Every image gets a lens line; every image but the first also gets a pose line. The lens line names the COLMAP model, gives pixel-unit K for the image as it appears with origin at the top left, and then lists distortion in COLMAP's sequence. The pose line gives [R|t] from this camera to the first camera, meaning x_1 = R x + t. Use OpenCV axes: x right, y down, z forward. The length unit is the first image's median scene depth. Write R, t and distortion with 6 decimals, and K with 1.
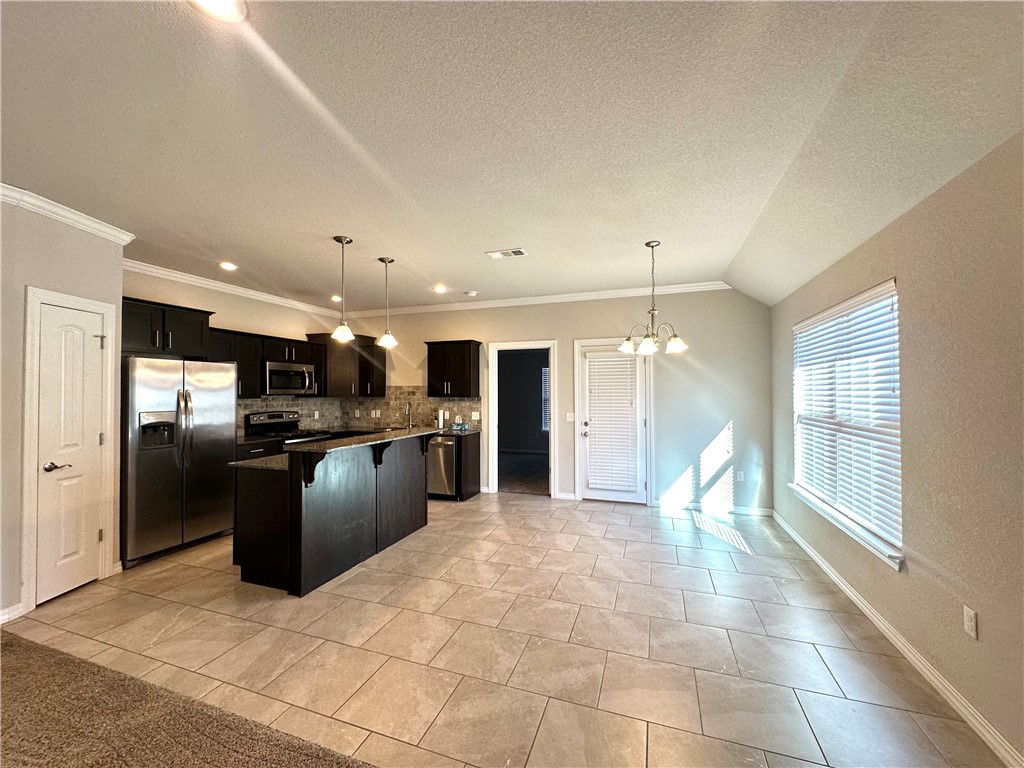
lens RADIAL K [[407.0, 0, 512.0], [0, 407.0, 384.0], [0, 0, 1]] dist [0.001220, 0.000131]
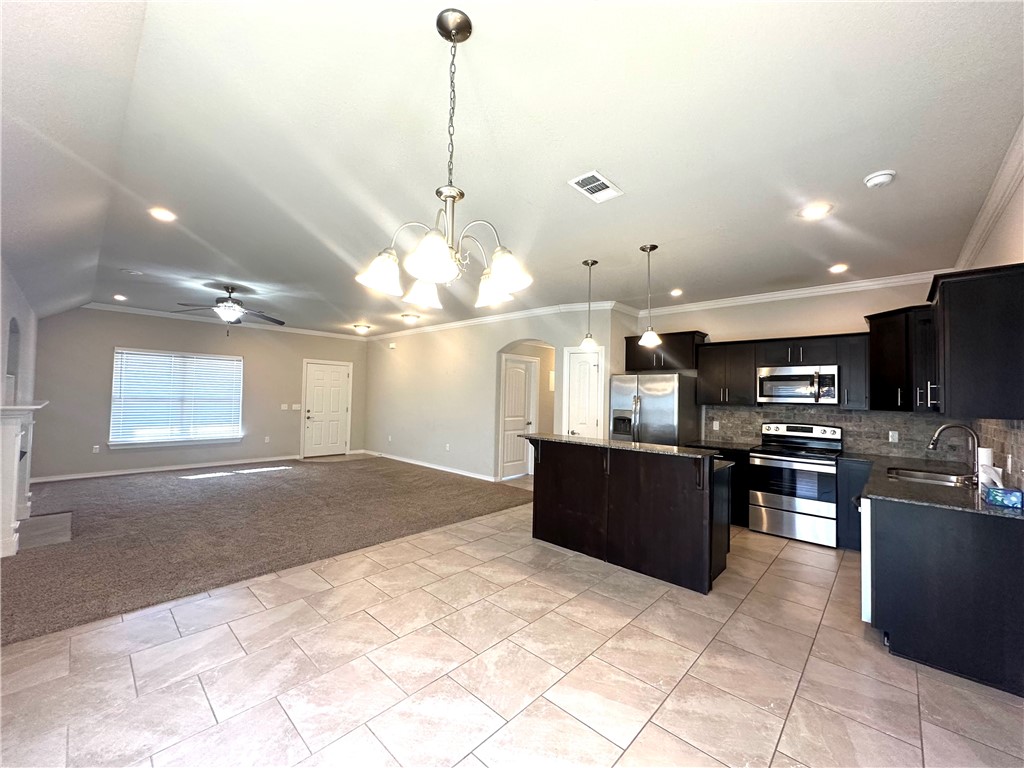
lens RADIAL K [[407.0, 0, 512.0], [0, 407.0, 384.0], [0, 0, 1]] dist [0.001220, 0.000131]
pose [[-0.401241, -0.032098, -0.915410, 0.730679], [-0.002149, 0.999416, -0.034101, 0.024964], [0.915970, -0.011715, -0.401075, 1.299018]]
